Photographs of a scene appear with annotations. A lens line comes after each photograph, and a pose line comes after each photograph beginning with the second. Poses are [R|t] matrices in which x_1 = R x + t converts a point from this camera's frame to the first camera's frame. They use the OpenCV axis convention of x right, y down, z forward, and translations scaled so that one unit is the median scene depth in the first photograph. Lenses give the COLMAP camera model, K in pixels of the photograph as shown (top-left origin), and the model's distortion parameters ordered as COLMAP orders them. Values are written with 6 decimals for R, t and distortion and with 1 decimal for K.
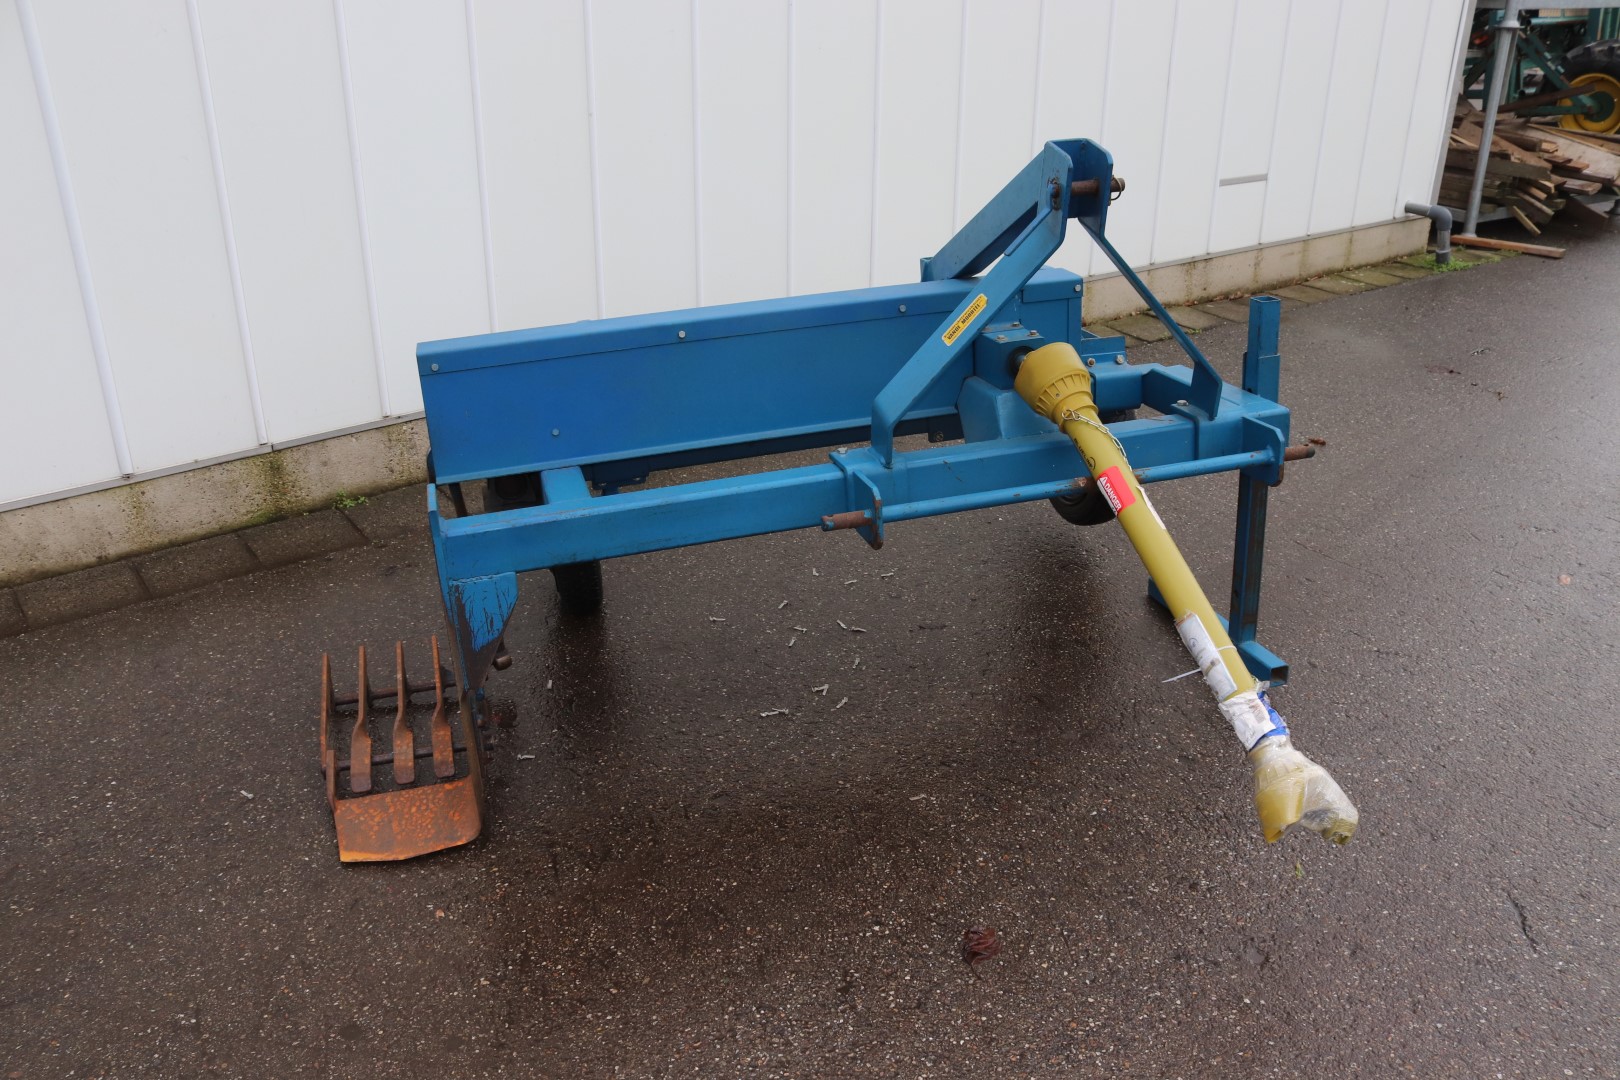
lens RADIAL K [[1355.7, 0, 810.0], [0, 1355.7, 540.0], [0, 0, 1]] dist [-0.100076, 0.001677]
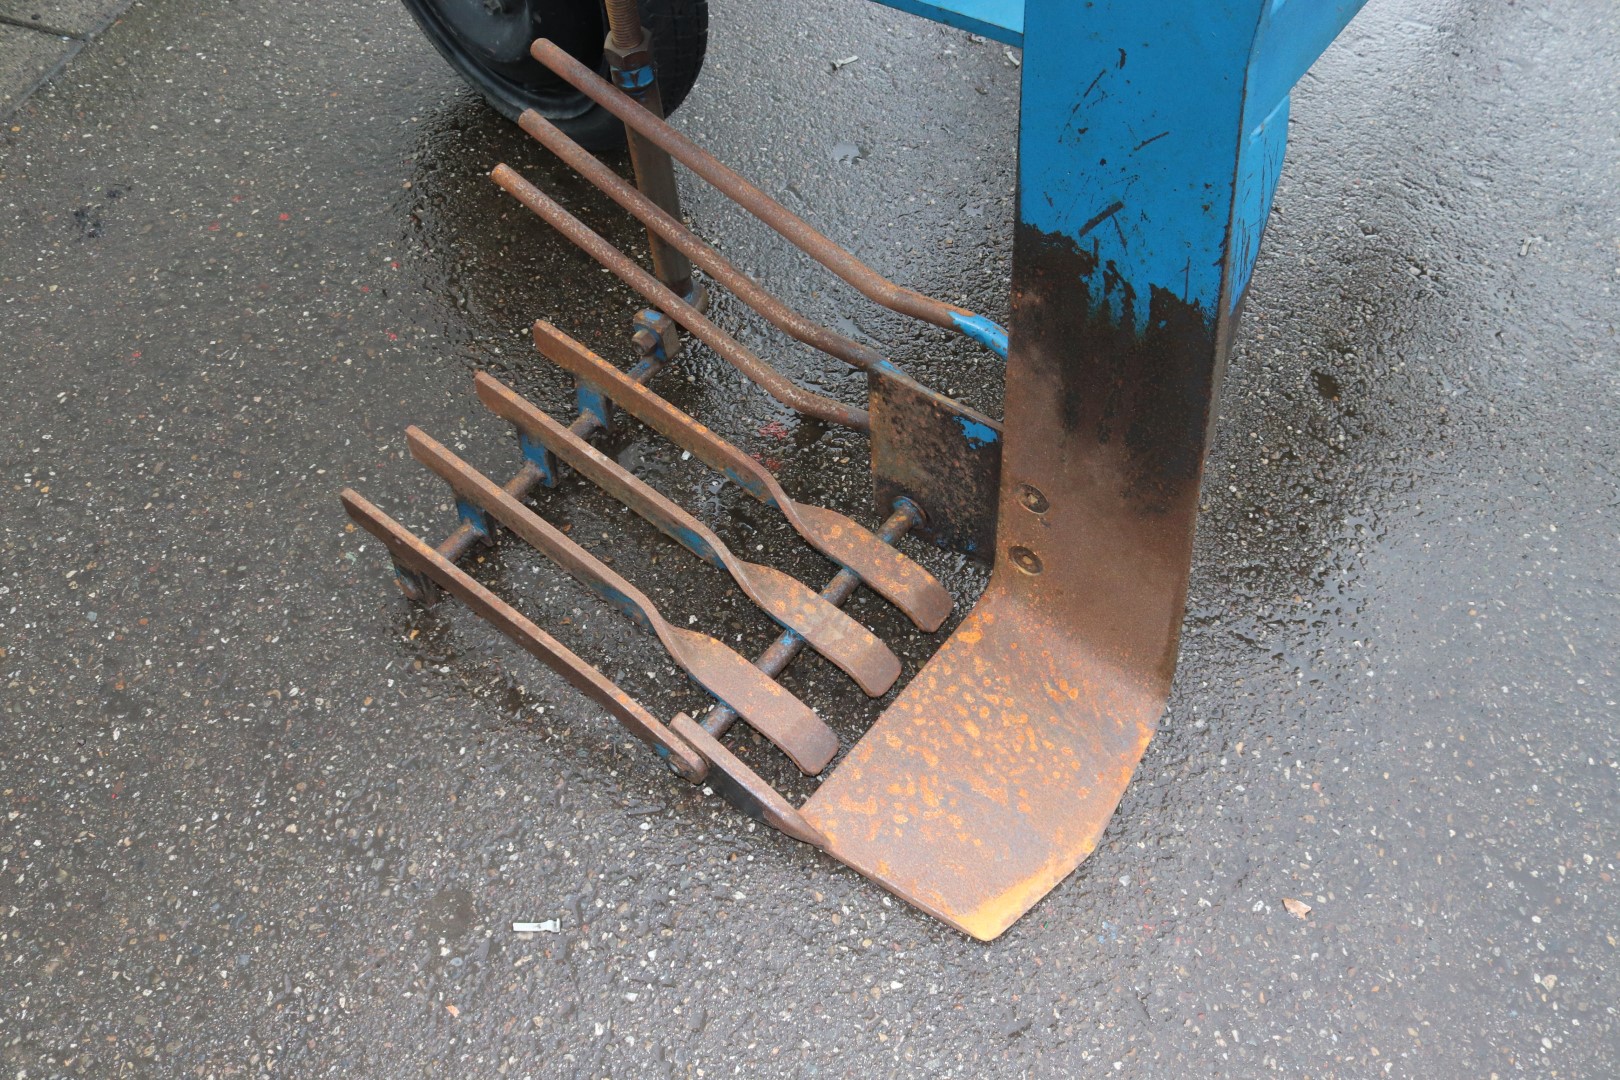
lens RADIAL K [[1336.8, 0, 810.0], [0, 1336.8, 540.0], [0, 0, 1]] dist [-0.171928, 0.158147]
pose [[0.792554, -0.472447, 0.385554, -0.471868], [0.232618, 0.818685, 0.525018, -0.079702], [-0.563690, -0.326418, 0.758752, 0.733375]]
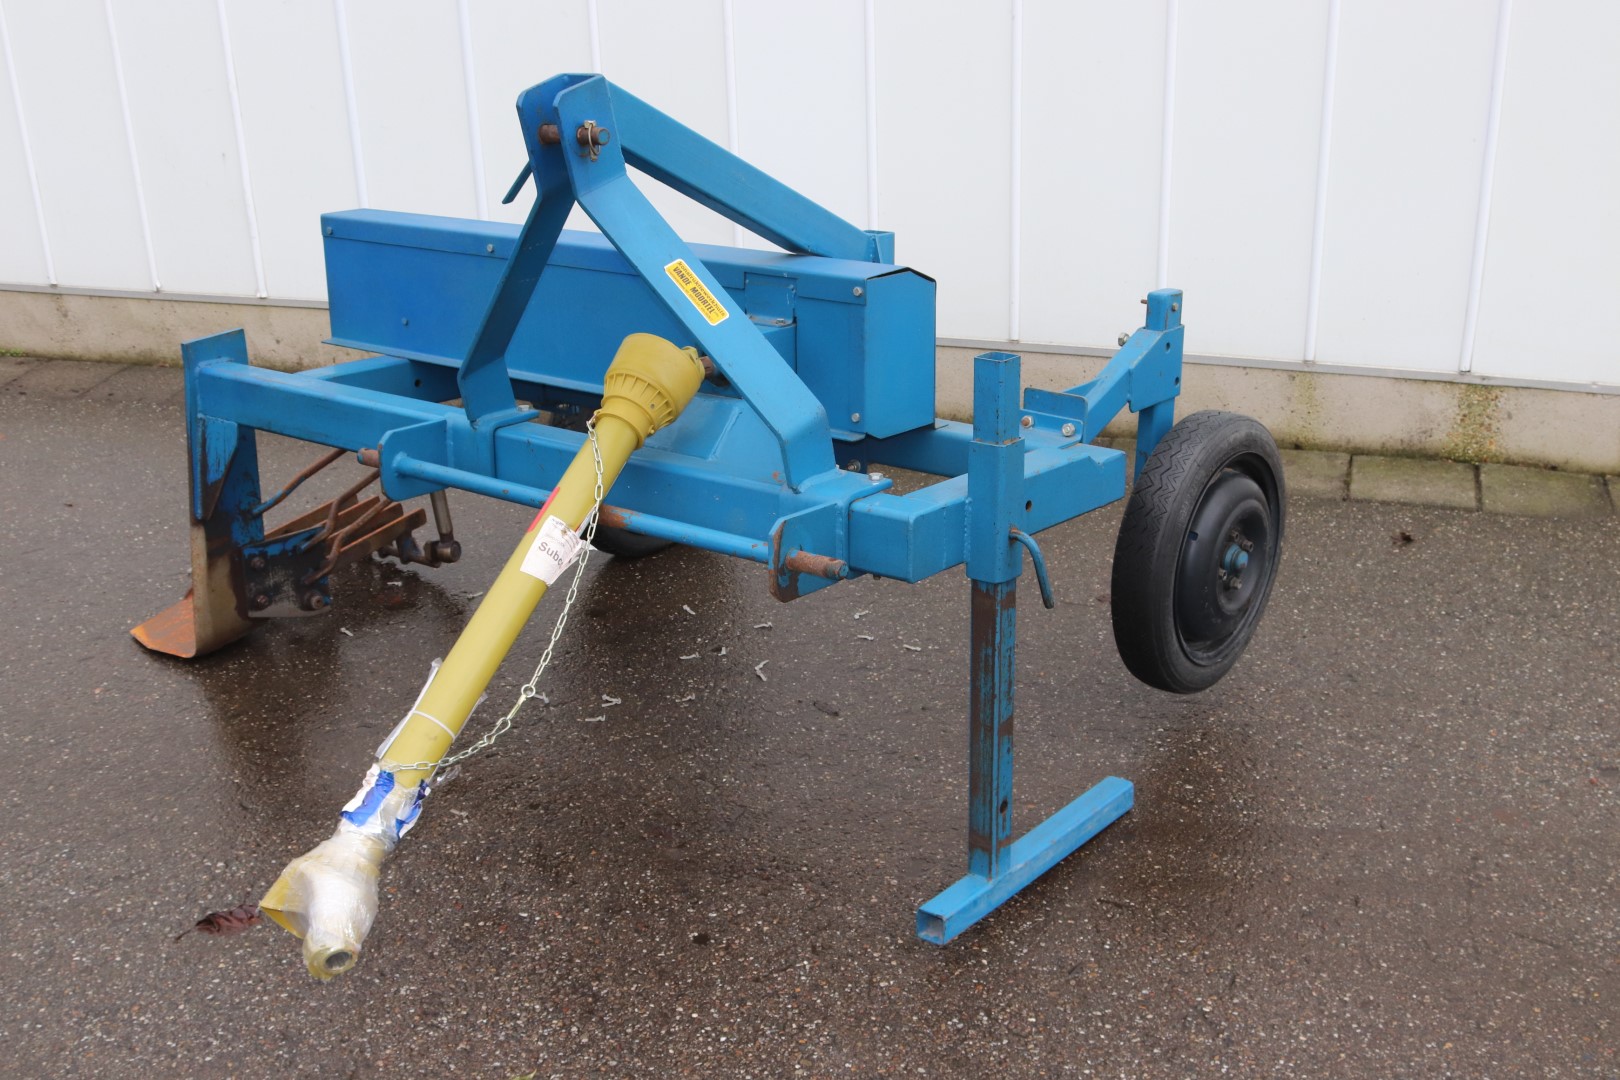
lens RADIAL K [[1856.9, 0, 811.3], [0, 1856.9, 561.3], [0, 0, 1]] dist [-0.024308, -0.016083]
pose [[0.577492, 0.300312, -0.759155, 1.102273], [-0.311071, 0.940680, 0.135488, -0.197750], [0.754810, 0.157908, 0.636653, 0.409678]]
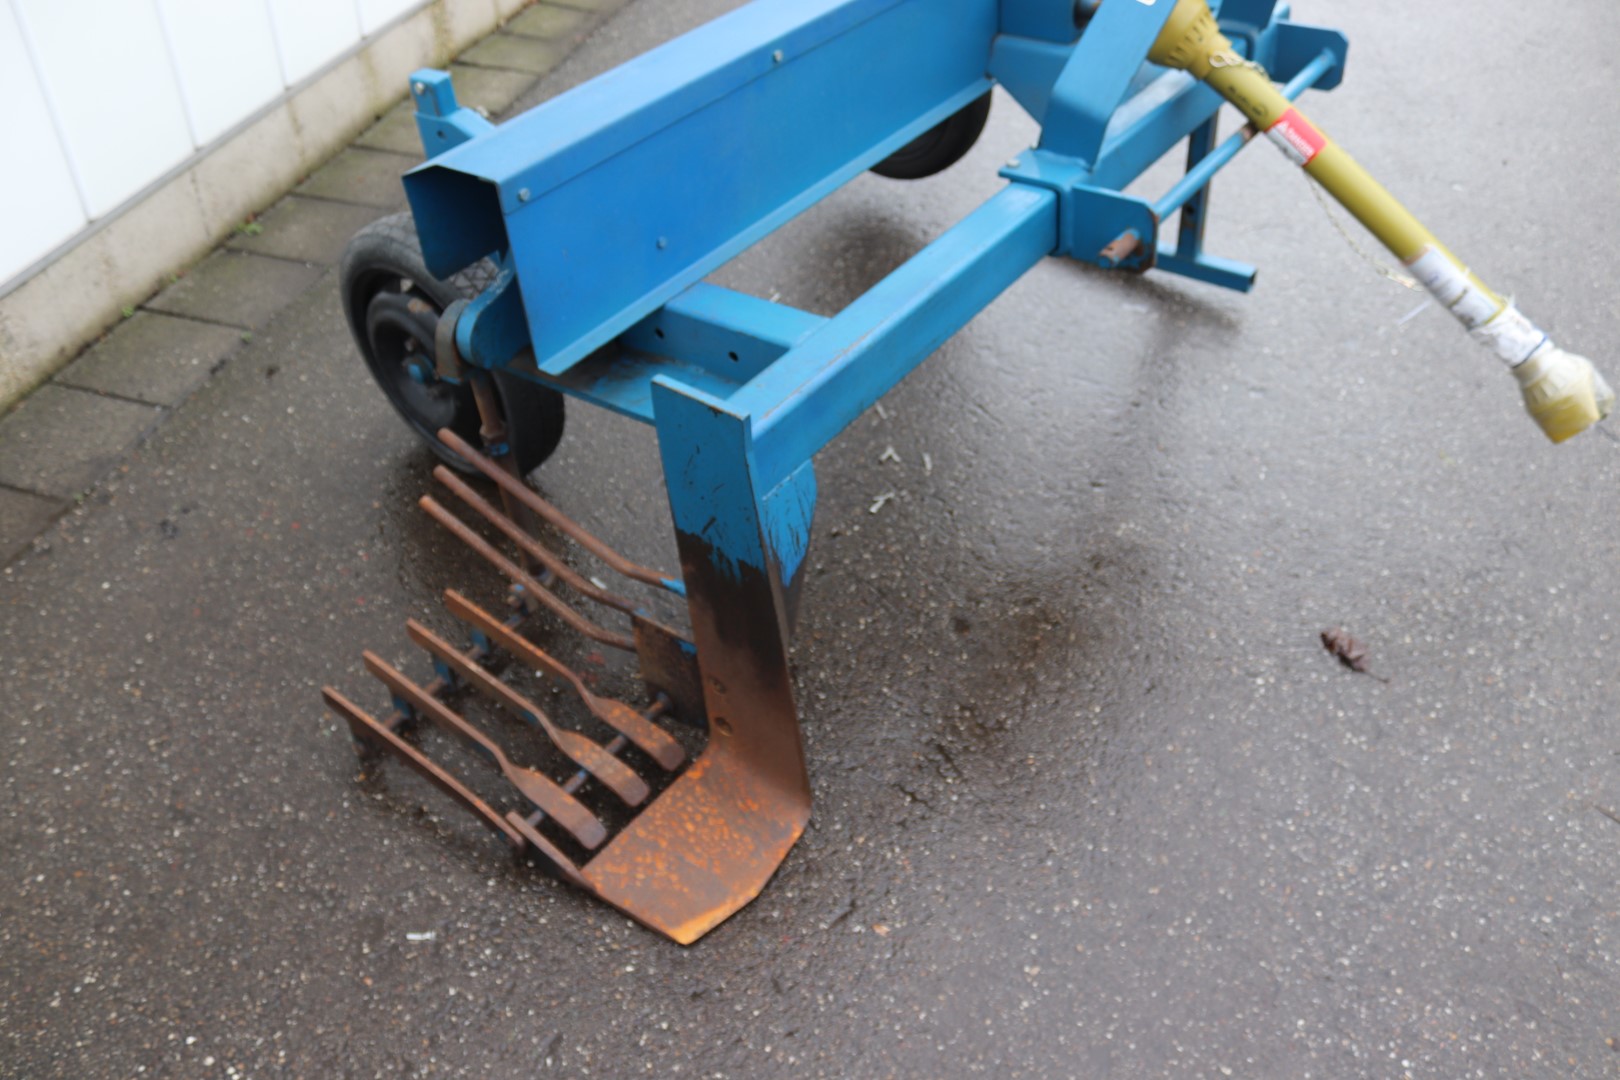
lens RADIAL K [[1336.8, 0, 810.0], [0, 1336.8, 540.0], [0, 0, 1]] dist [-0.171928, 0.158147]
pose [[0.785808, -0.385729, 0.483446, -0.526041], [0.243774, 0.911570, 0.331080, -0.150008], [-0.568402, -0.142314, 0.810349, 0.425938]]
